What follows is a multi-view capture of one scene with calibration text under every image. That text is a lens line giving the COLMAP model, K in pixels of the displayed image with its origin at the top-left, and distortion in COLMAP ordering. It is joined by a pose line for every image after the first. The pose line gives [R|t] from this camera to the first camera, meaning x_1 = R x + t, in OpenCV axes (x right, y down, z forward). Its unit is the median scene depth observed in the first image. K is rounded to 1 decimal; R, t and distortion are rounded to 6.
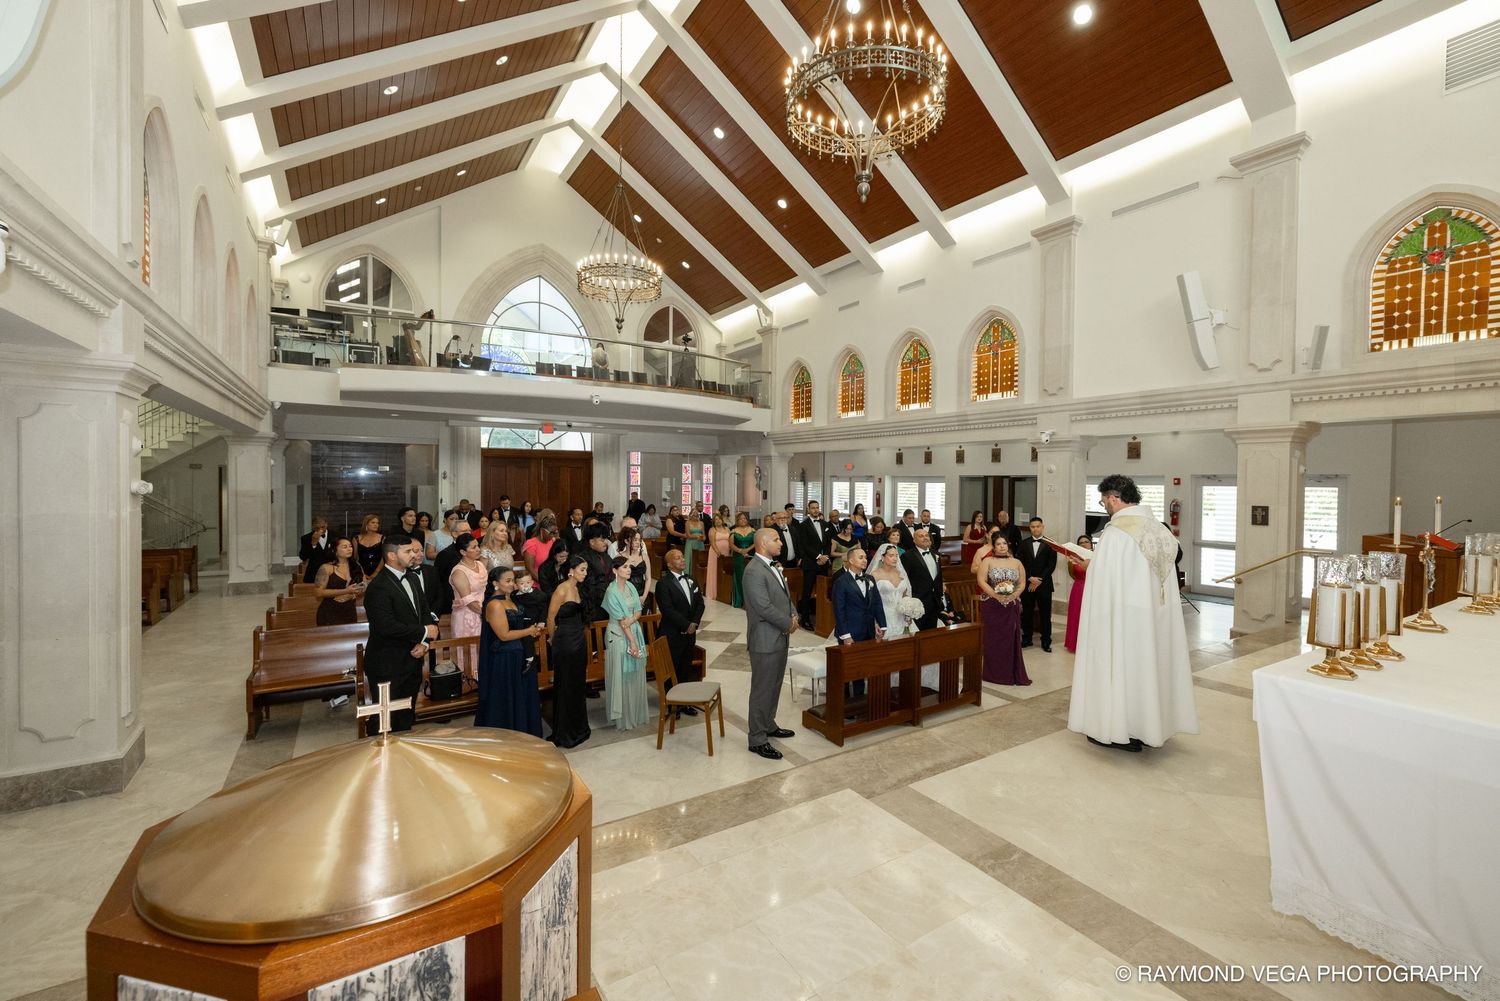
lens RADIAL K [[625.1, 0, 749.5], [0, 625.1, 490.0], [0, 0, 1]] dist [-0.001172, -0.000076]
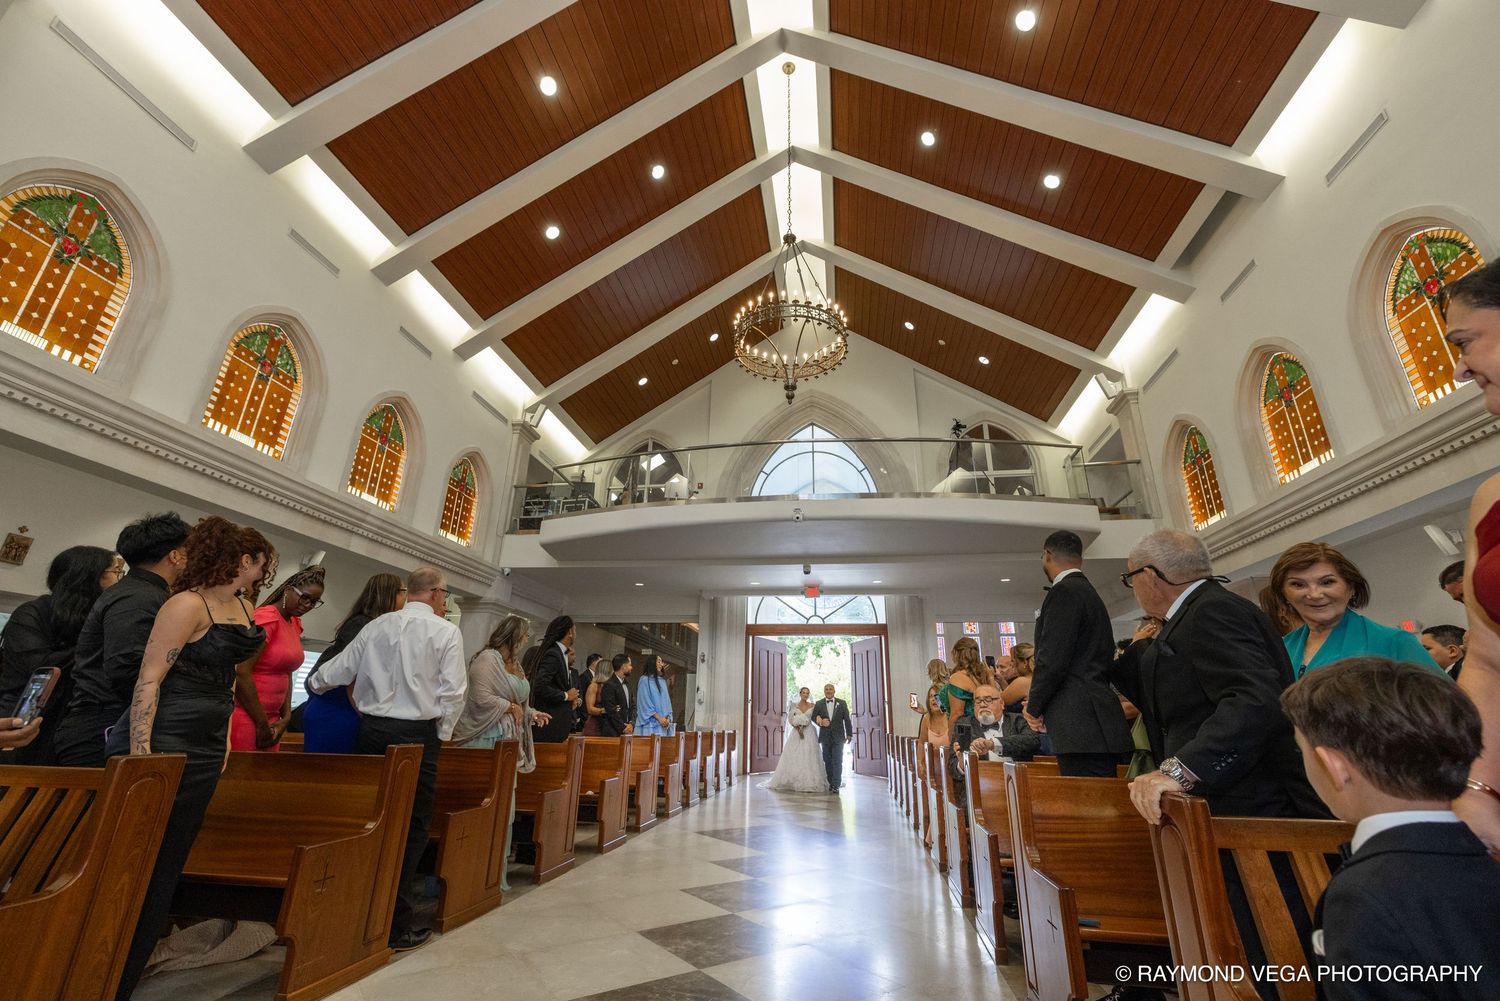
lens RADIAL K [[625.1, 0, 749.5], [0, 625.1, 490.0], [0, 0, 1]] dist [-0.001172, -0.000076]
pose [[0.760233, -0.222042, -0.610527, 0.127137], [-0.020240, 0.931226, -0.363880, 0.073675], [0.649335, 0.288991, 0.703454, 0.401595]]
